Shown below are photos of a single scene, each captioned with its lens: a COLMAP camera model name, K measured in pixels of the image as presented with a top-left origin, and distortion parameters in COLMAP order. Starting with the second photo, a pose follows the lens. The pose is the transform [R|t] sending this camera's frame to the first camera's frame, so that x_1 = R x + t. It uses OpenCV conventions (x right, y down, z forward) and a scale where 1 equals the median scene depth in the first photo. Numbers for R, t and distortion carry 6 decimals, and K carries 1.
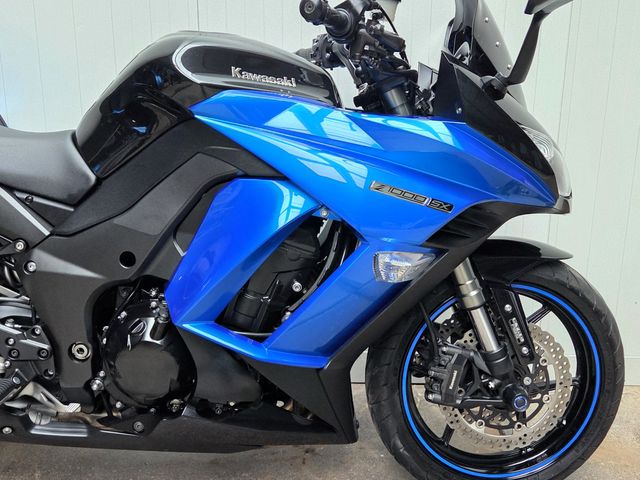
lens RADIAL K [[712.1, 0, 319.0], [0, 712.1, 234.8], [0, 0, 1]] dist [0.045925, 0.000000]
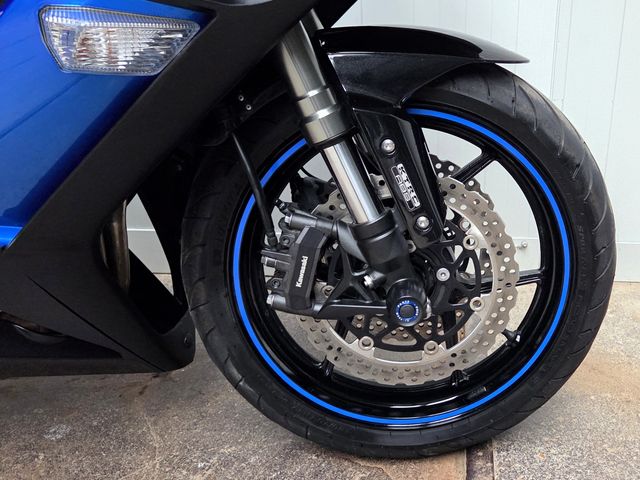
lens RADIAL K [[712.1, 0, 387.4], [0, 712.1, 224.2], [0, 0, 1]] dist [0.045925, 0.000000]
pose [[0.999530, 0.010309, -0.028855, 0.275423], [-0.006421, 0.991268, 0.131710, 0.088857], [0.029961, -0.131463, 0.990868, 0.437143]]
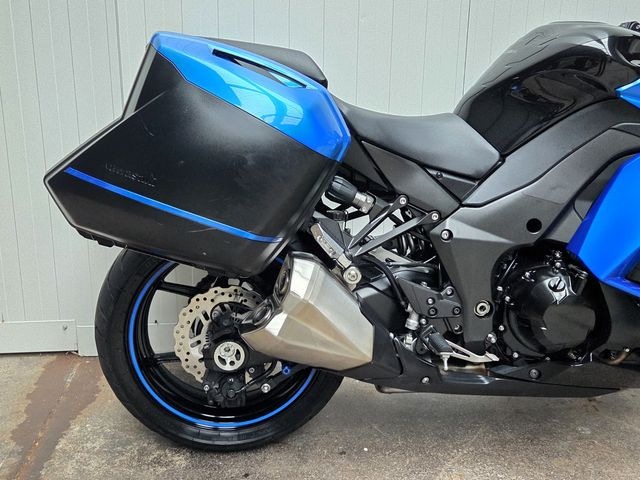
lens RADIAL K [[712.1, 0, 326.6], [0, 712.1, 237.2], [0, 0, 1]] dist [0.045925, 0.000000]
pose [[0.998241, -0.022905, 0.054677, -0.607313], [0.021328, 0.999344, 0.029259, 0.010454], [-0.055311, -0.028042, 0.998075, -0.106440]]
